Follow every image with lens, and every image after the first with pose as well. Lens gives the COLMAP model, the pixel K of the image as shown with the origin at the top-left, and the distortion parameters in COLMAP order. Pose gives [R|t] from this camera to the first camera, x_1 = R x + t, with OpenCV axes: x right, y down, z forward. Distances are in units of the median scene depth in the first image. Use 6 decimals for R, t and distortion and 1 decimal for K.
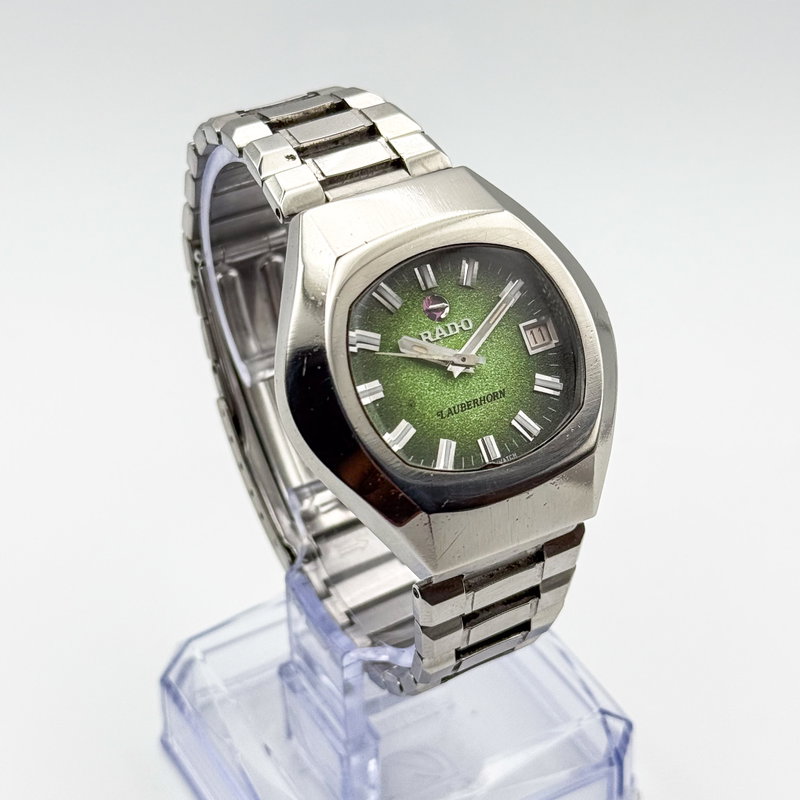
lens RADIAL K [[2062.6, 0, 400.0], [0, 2062.6, 400.0], [0, 0, 1]] dist [0.020617, 0.592341]
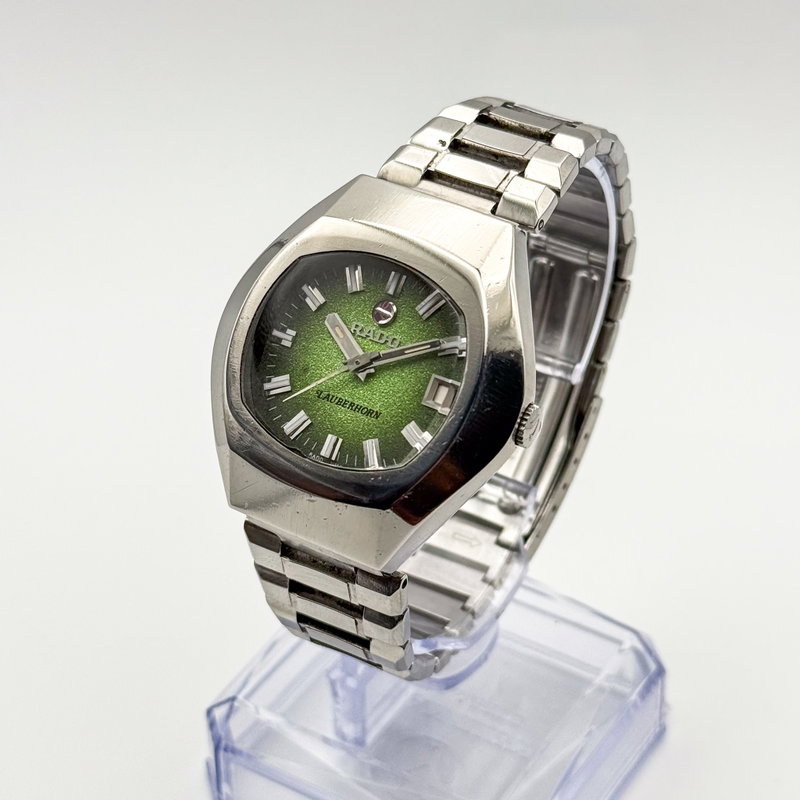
lens RADIAL K [[2062.6, 0, 400.0], [0, 2062.6, 400.0], [0, 0, 1]] dist [0.020617, 0.592341]
pose [[0.480821, 0.530750, -0.697937, 0.732928], [-0.517942, 0.814195, 0.262340, -0.271864], [0.707494, 0.235352, 0.666380, 0.303920]]
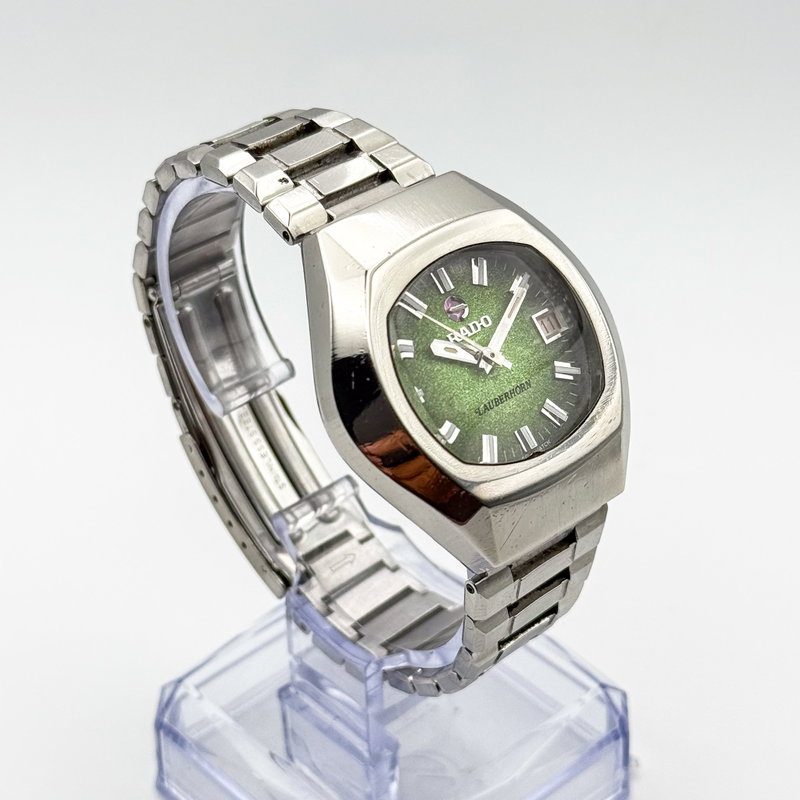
lens RADIAL K [[2062.6, 0, 400.0], [0, 2062.6, 400.0], [0, 0, 1]] dist [0.020617, 0.592341]
pose [[0.975035, -0.125430, 0.183234, -0.192740], [0.128584, 0.991684, -0.005386, 0.001857], [-0.181035, 0.028812, 0.983055, -0.001344]]
